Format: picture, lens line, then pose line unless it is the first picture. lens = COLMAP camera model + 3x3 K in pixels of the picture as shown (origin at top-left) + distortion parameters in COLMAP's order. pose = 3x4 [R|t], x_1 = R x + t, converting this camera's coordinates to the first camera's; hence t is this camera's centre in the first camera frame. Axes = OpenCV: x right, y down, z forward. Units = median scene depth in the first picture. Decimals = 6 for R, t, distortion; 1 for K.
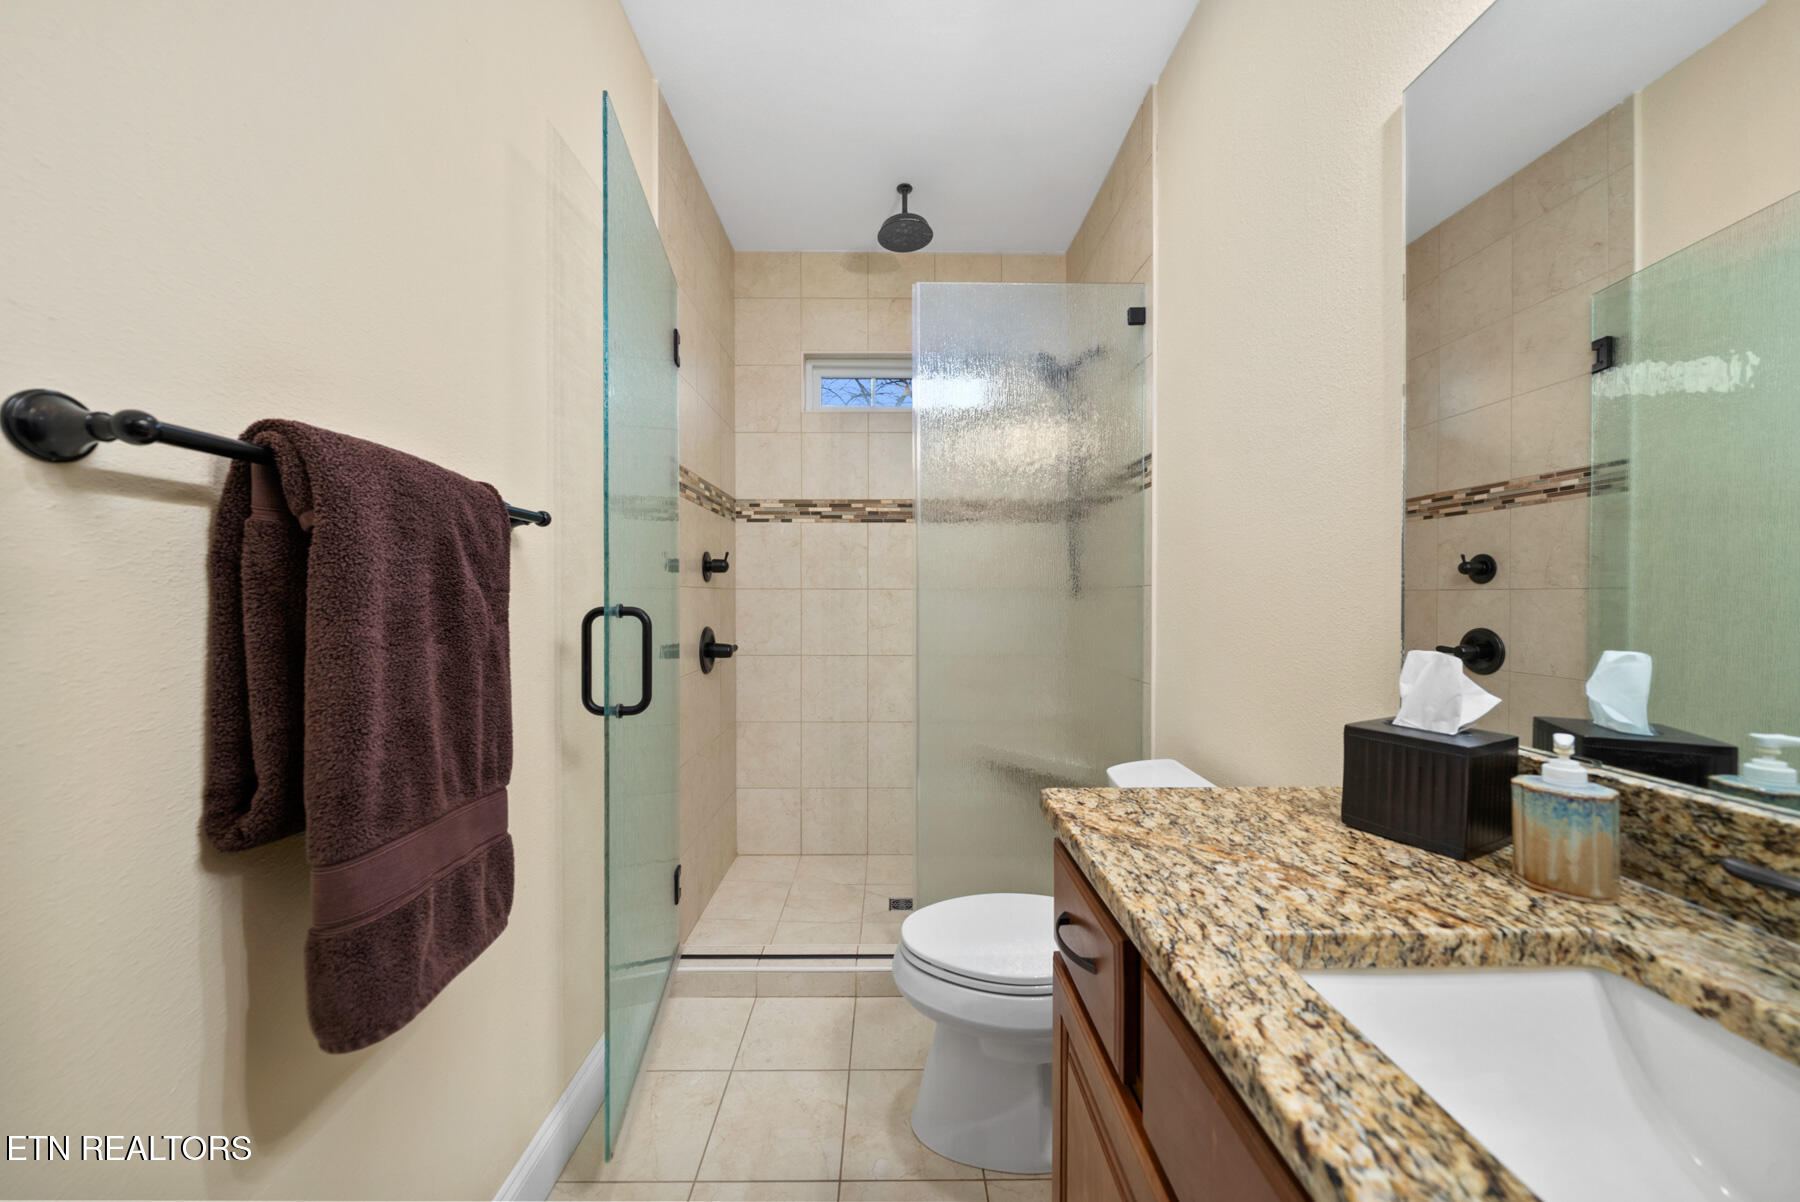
lens RADIAL K [[617.1, 0, 897.1], [0, 617.1, 599.1], [0, 0, 1]] dist [-0.004414, -0.000015]
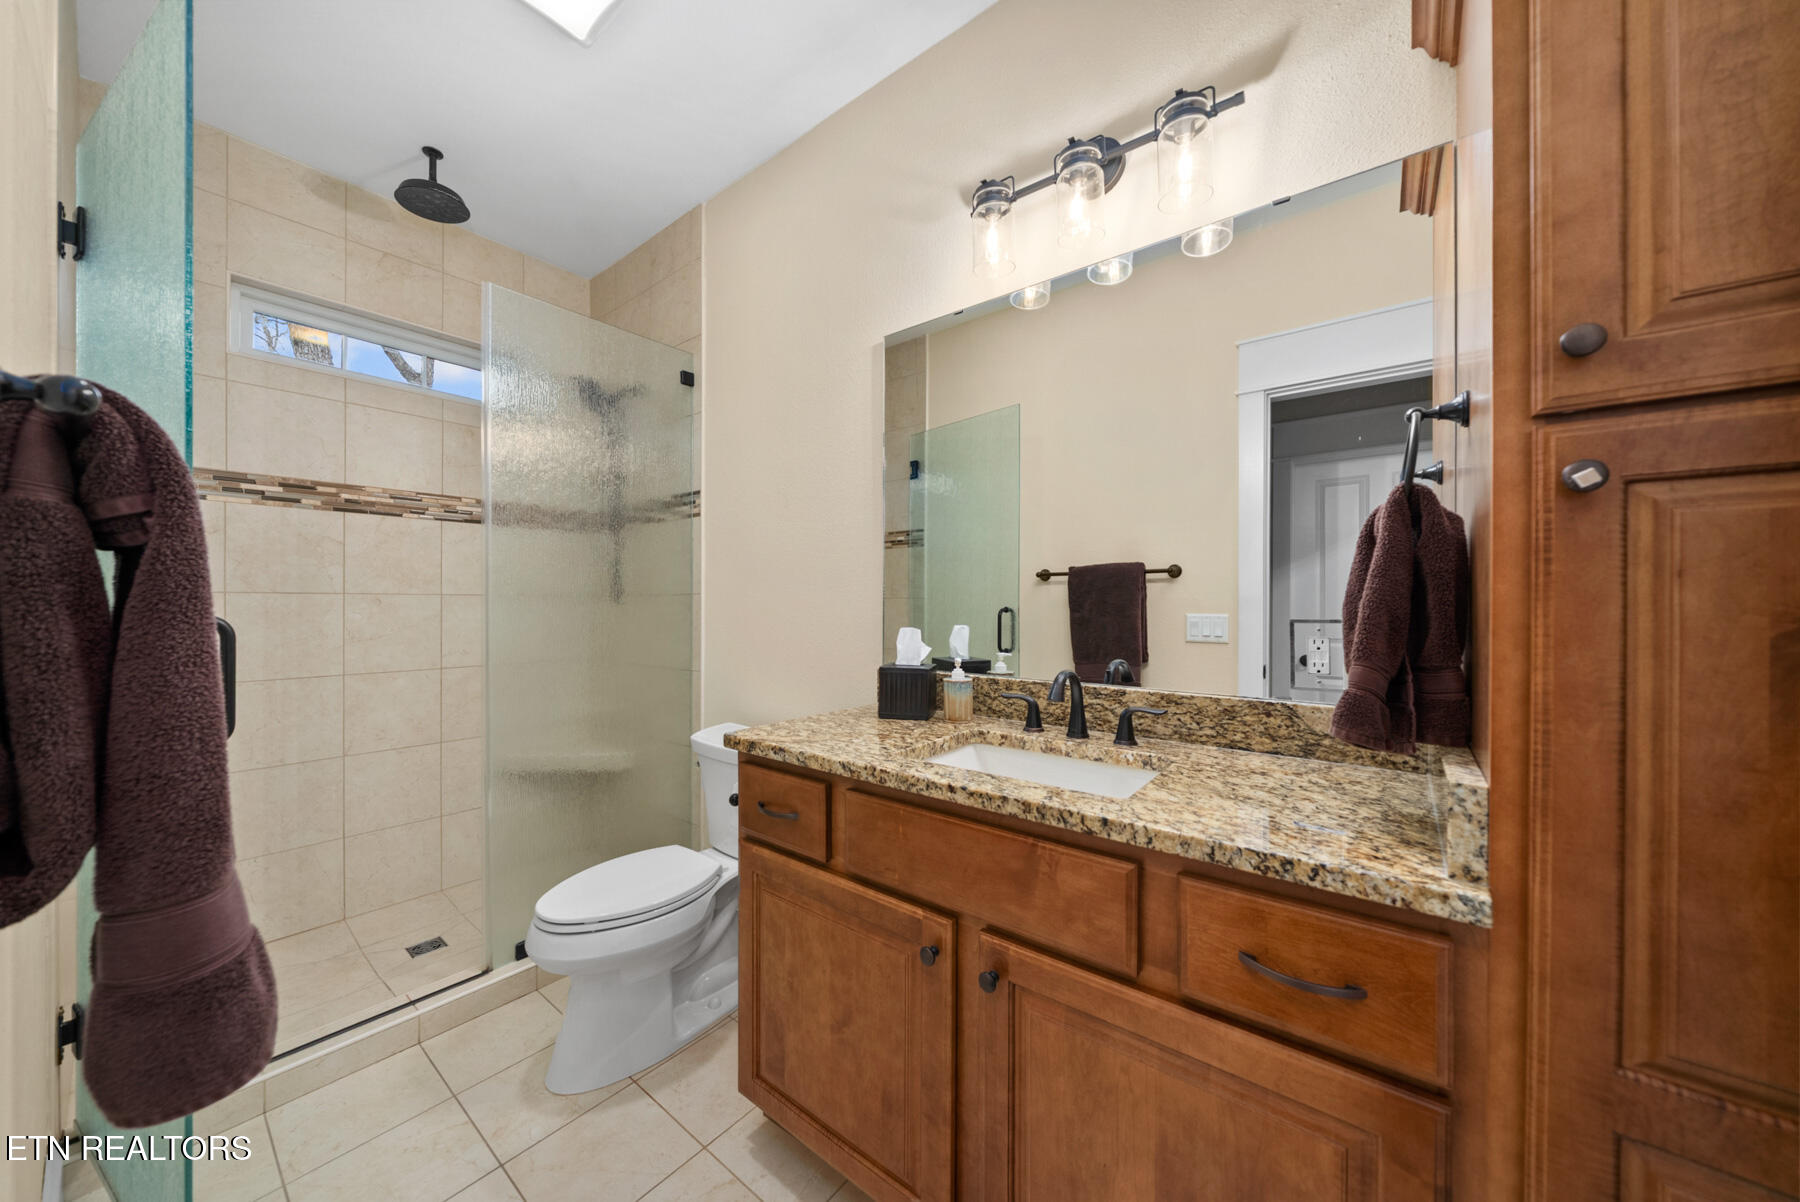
lens RADIAL K [[617.1, 0, 897.1], [0, 617.1, 599.1], [0, 0, 1]] dist [-0.004414, -0.000015]
pose [[0.629411, 0.005459, 0.777053, -0.318886], [0.003899, 0.999941, -0.010182, 0.003350], [-0.777063, 0.009438, 0.629352, -0.117130]]
